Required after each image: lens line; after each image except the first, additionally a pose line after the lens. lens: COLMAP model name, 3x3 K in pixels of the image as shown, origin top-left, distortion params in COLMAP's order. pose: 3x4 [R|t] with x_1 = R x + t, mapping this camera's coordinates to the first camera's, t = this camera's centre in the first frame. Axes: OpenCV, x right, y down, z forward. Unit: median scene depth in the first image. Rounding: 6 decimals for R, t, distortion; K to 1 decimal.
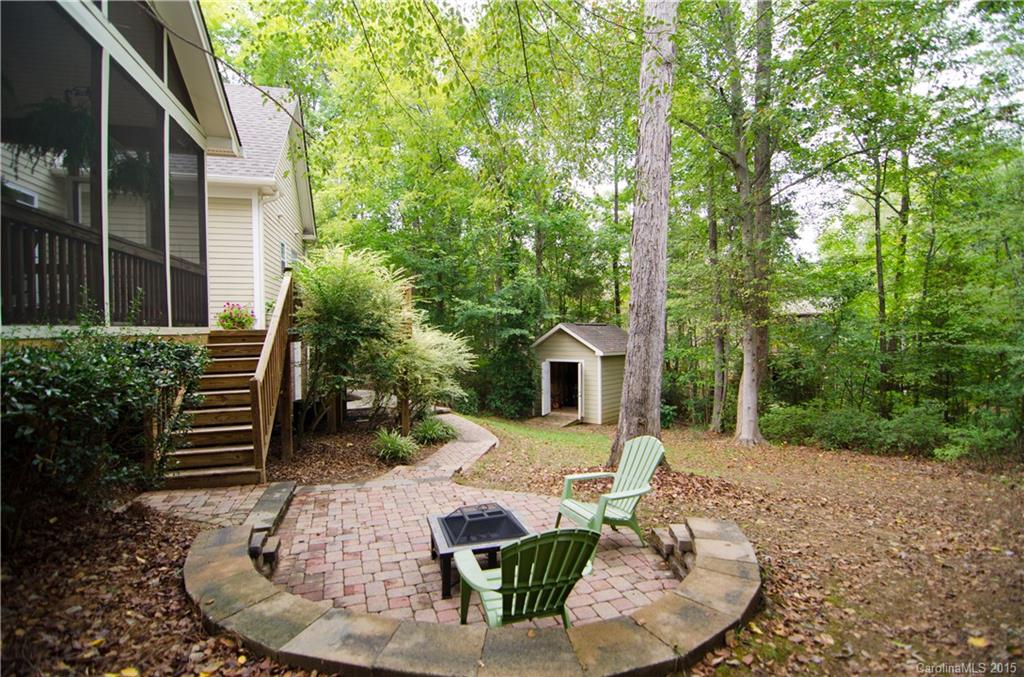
lens RADIAL K [[493.8, 0, 514.2], [0, 493.8, 339.9], [0, 0, 1]] dist [0.001071, 0.000057]
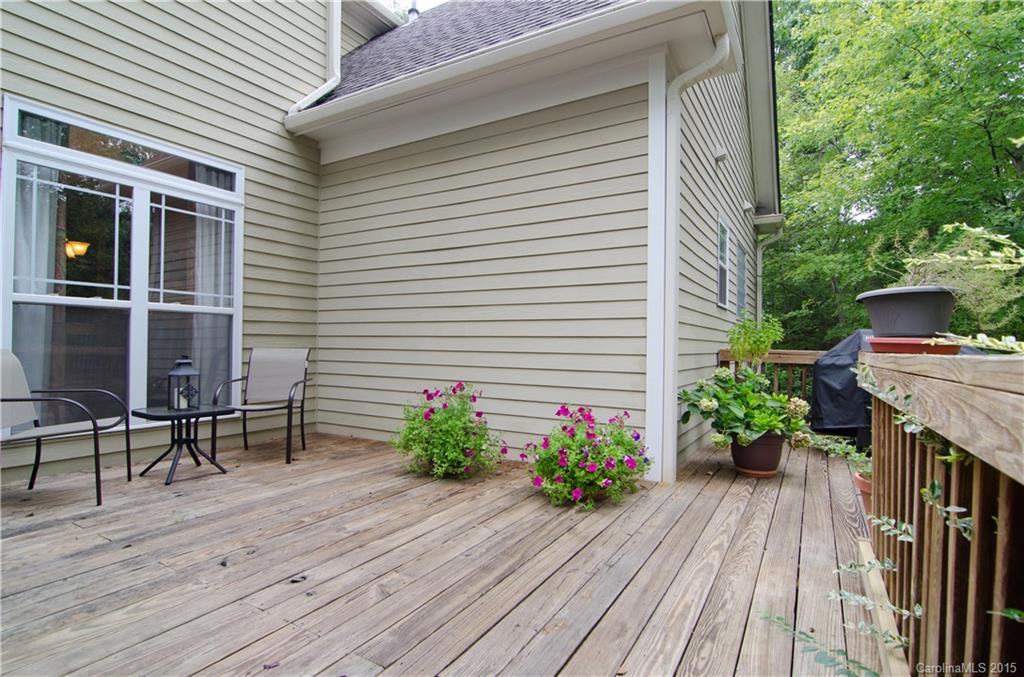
lens RADIAL K [[518.8, 0, 510.2], [0, 518.8, 342.7], [0, 0, 1]] dist [0.000968, 0.000025]
pose [[0.700301, 0.015108, -0.713687, -0.342683], [-0.031246, 0.999467, -0.009502, -0.104131], [0.713163, 0.028954, 0.700400, 0.690904]]
